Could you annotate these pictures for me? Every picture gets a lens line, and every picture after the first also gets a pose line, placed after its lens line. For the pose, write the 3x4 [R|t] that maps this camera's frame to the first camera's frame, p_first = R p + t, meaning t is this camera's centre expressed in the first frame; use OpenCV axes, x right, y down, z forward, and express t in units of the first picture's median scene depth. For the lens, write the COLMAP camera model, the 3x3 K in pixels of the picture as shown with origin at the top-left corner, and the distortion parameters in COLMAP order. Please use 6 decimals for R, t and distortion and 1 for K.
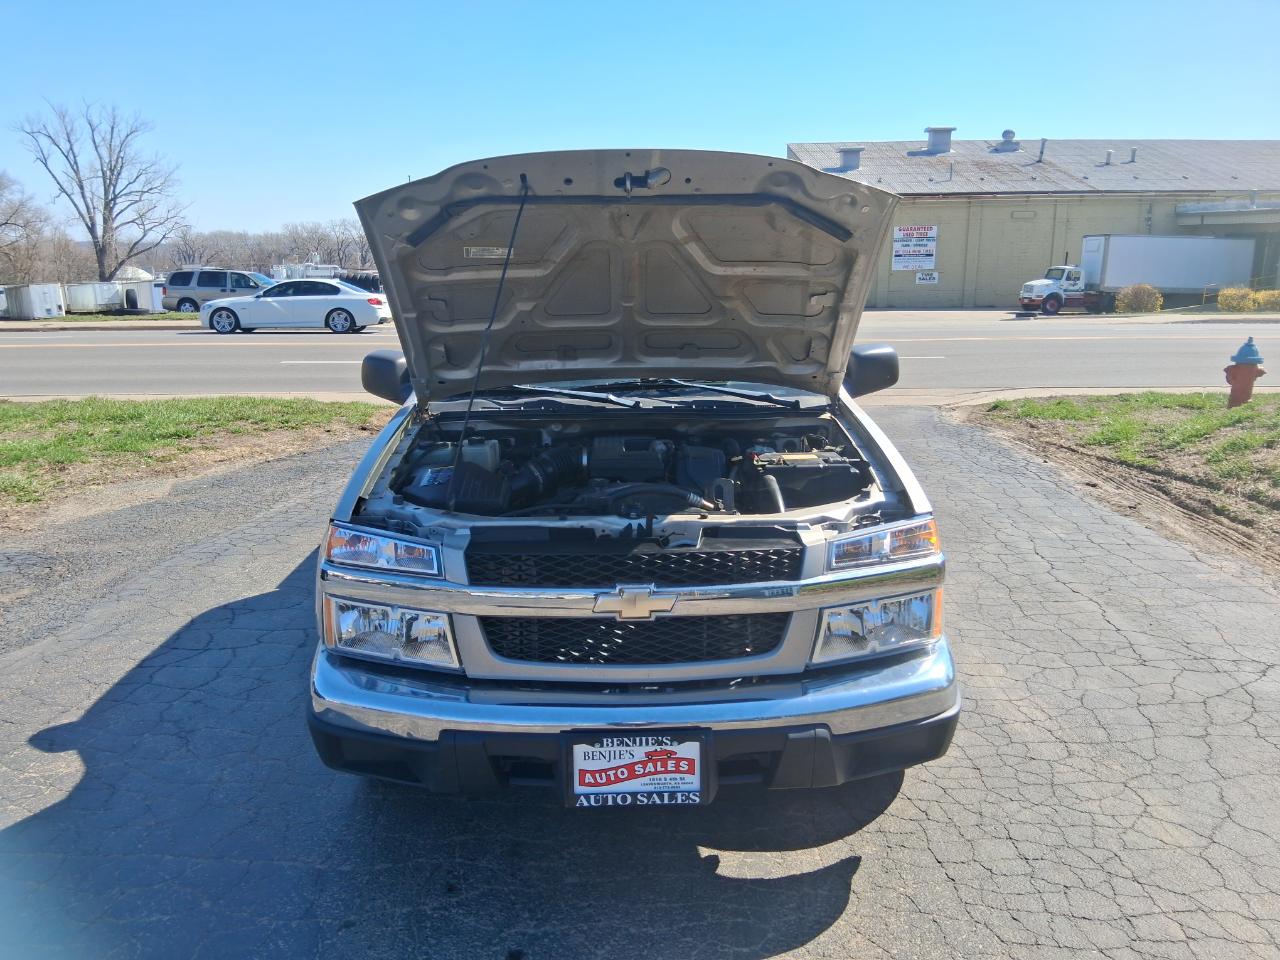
lens RADIAL K [[962.1, 0, 622.9], [0, 962.1, 473.6], [0, 0, 1]] dist [0.096350, -0.157461]
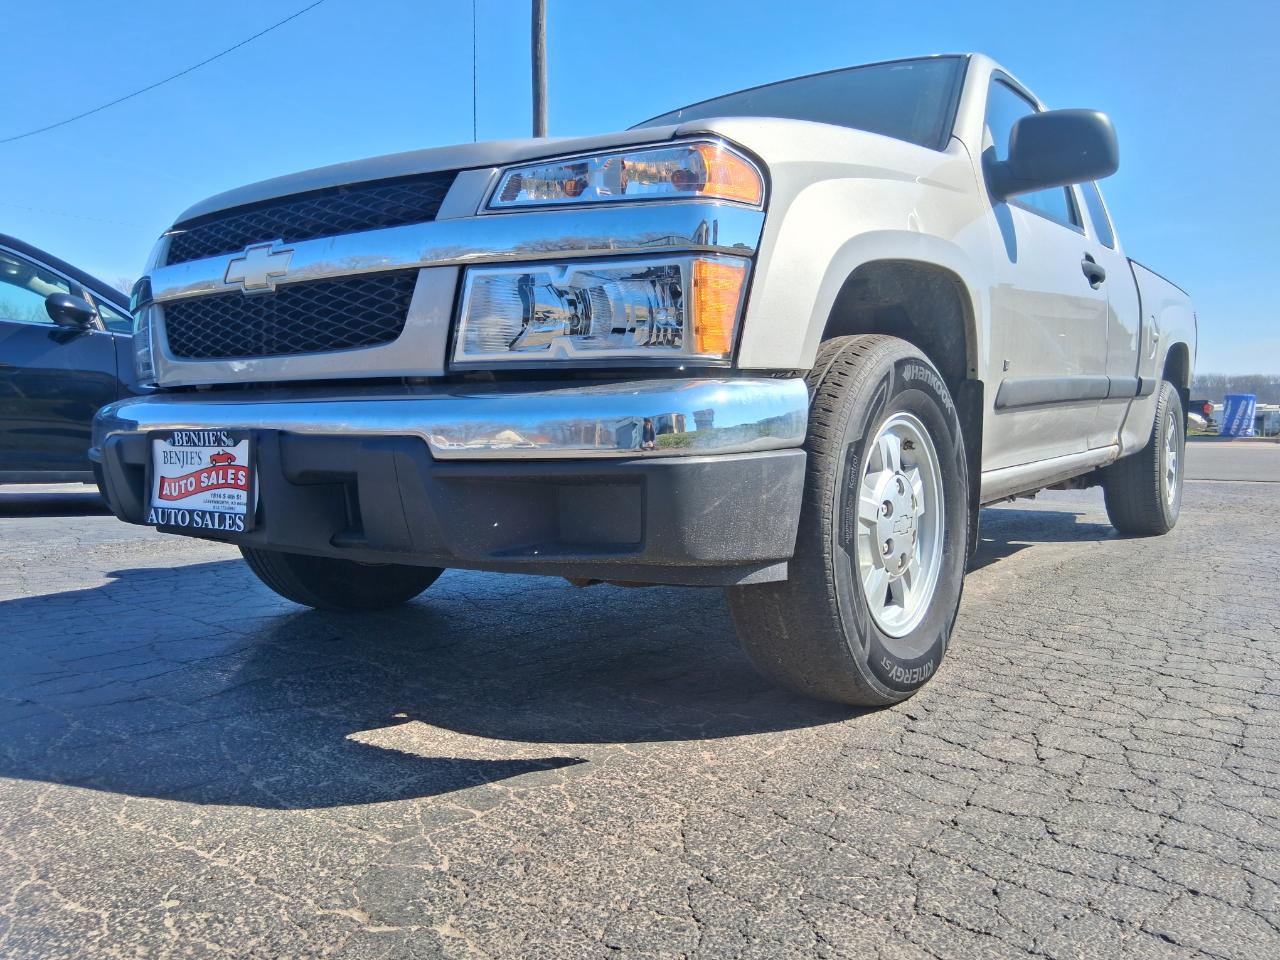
lens RADIAL K [[968.4, 0, 627.2], [0, 968.4, 475.9], [0, 0, 1]] dist [0.093177, -0.155566]
pose [[0.805480, 0.048948, -0.590598, 0.694917], [-0.130863, 0.986673, -0.096701, 0.331163], [0.577994, 0.155178, 0.801151, 0.600205]]
